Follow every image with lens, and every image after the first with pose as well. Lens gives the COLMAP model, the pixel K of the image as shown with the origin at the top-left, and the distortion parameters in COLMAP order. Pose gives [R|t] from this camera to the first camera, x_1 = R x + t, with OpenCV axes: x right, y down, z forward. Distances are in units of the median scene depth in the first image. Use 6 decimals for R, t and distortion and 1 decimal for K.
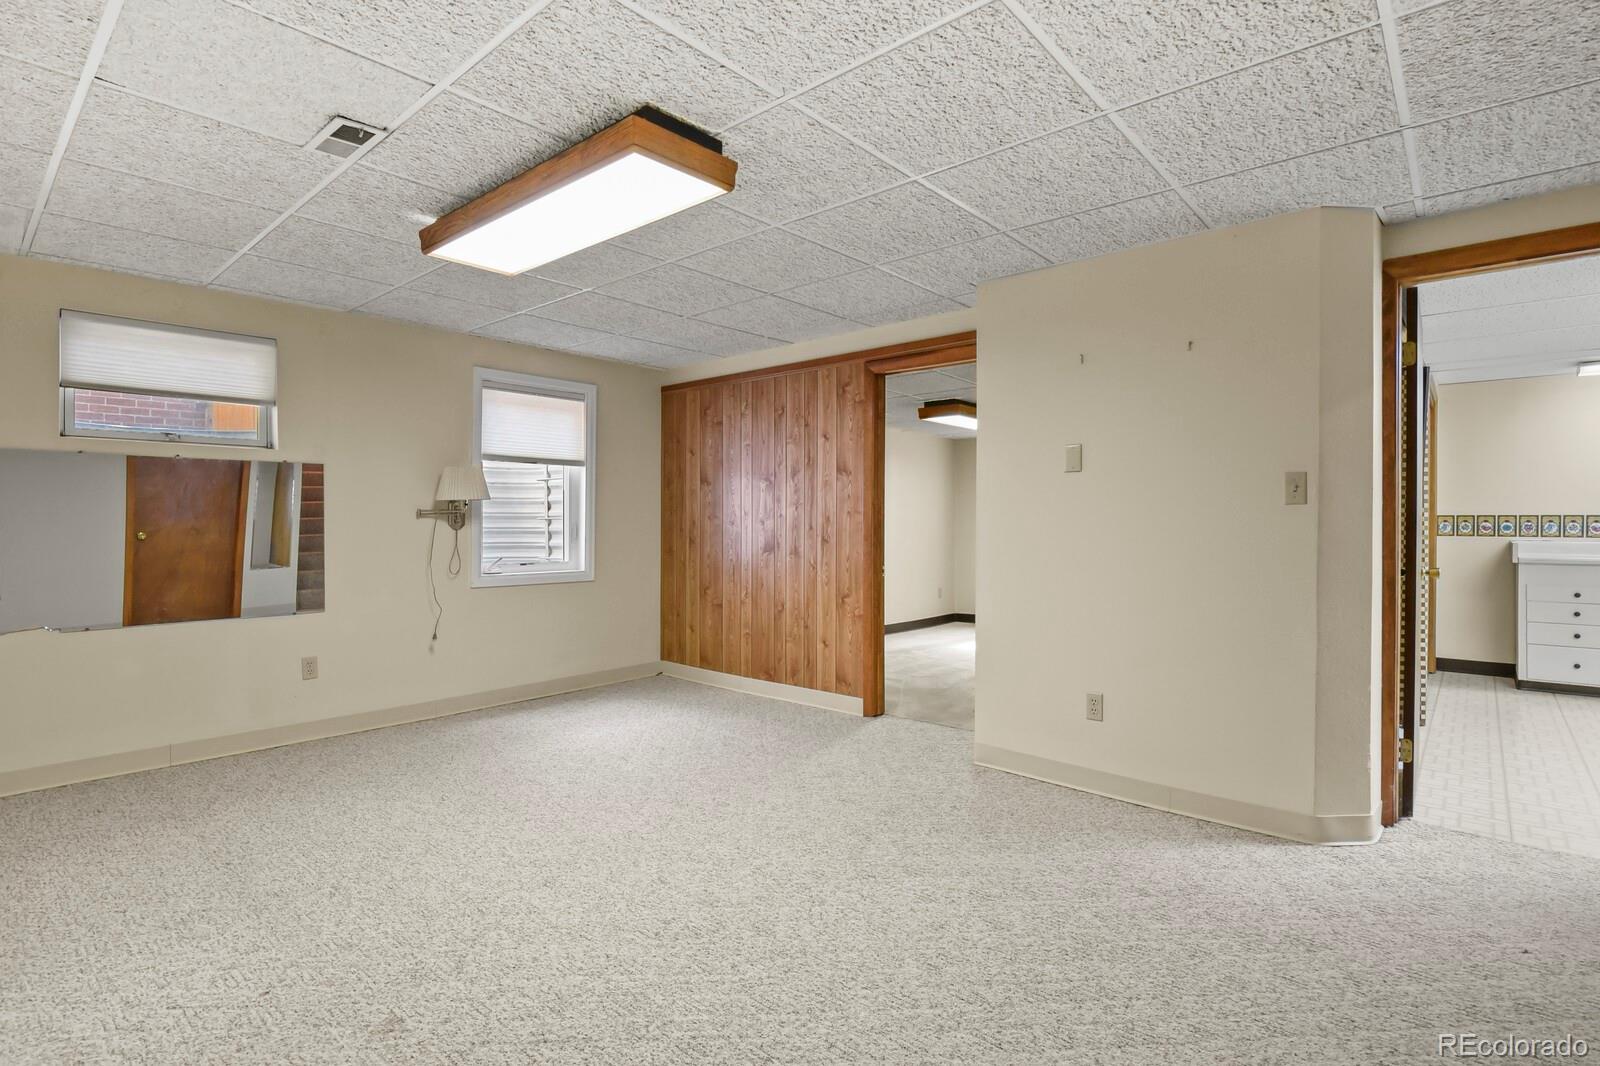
lens RADIAL K [[778.3, 0, 808.9], [0, 778.3, 529.1], [0, 0, 1]] dist [-0.012601, -0.005398]
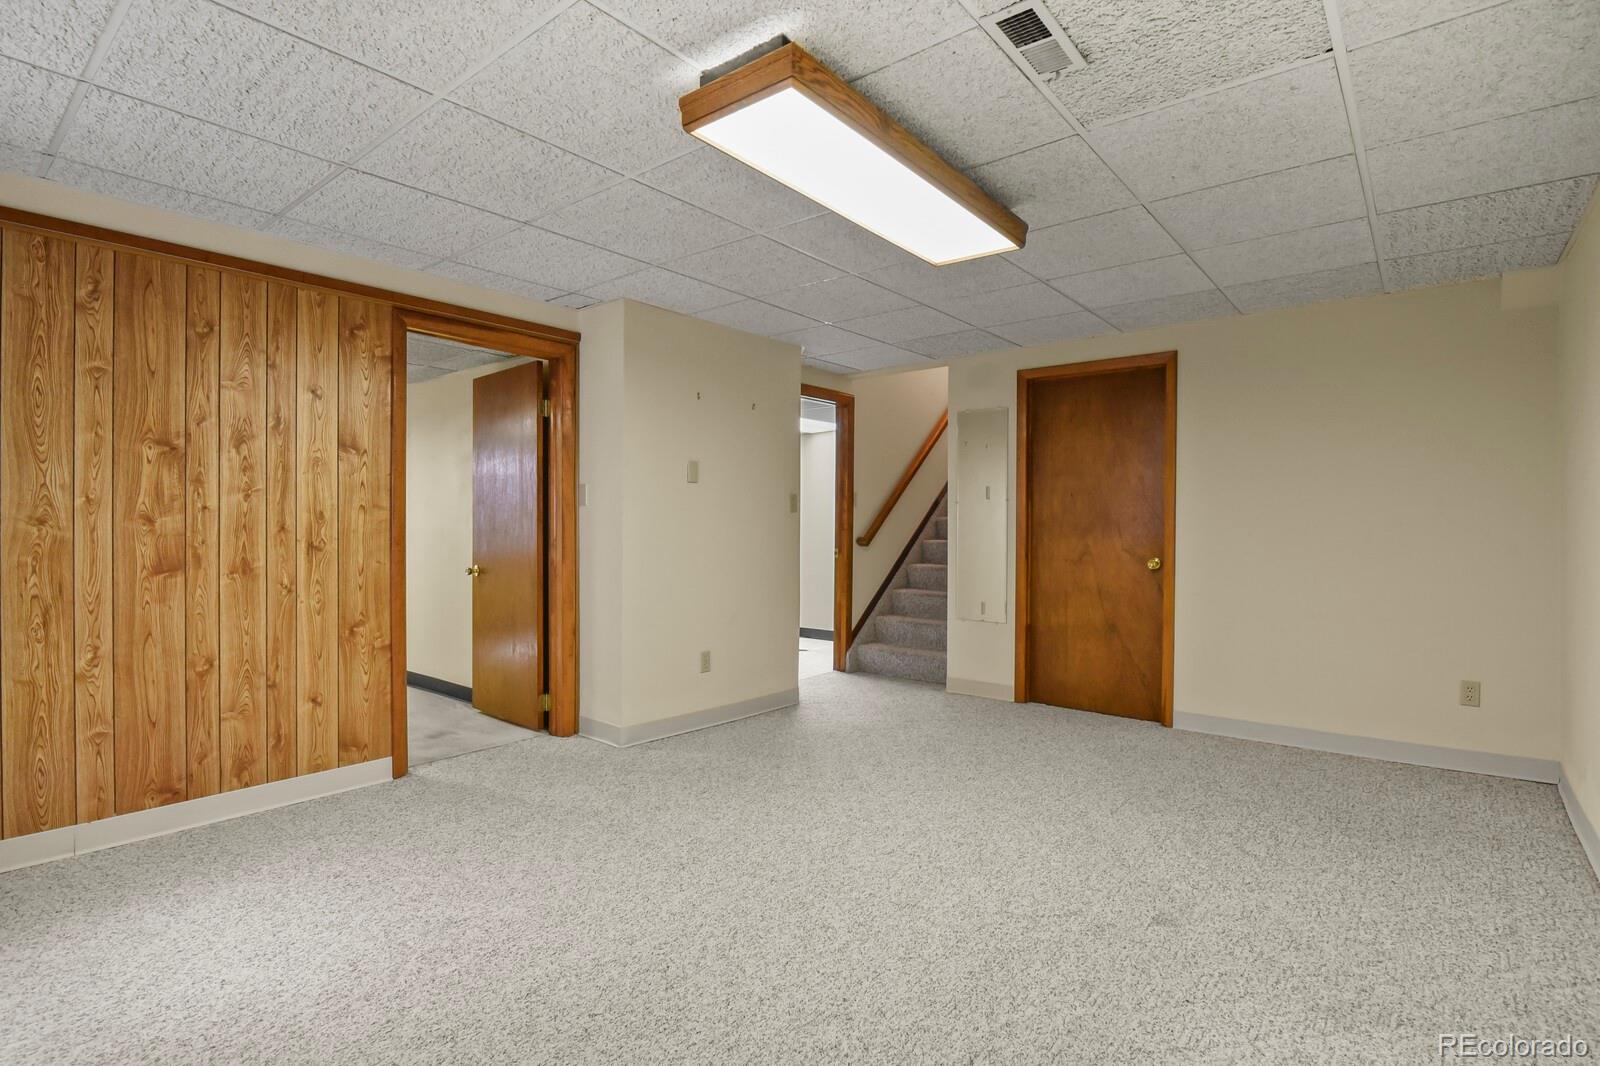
lens RADIAL K [[782.6, 0, 807.7], [0, 782.6, 529.4], [0, 0, 1]] dist [-0.018883, -0.001417]
pose [[-0.033702, -0.006394, 0.999411, -0.653519], [0.008014, 0.999946, 0.006668, -0.001899], [-0.999400, 0.008234, -0.033648, 0.592093]]
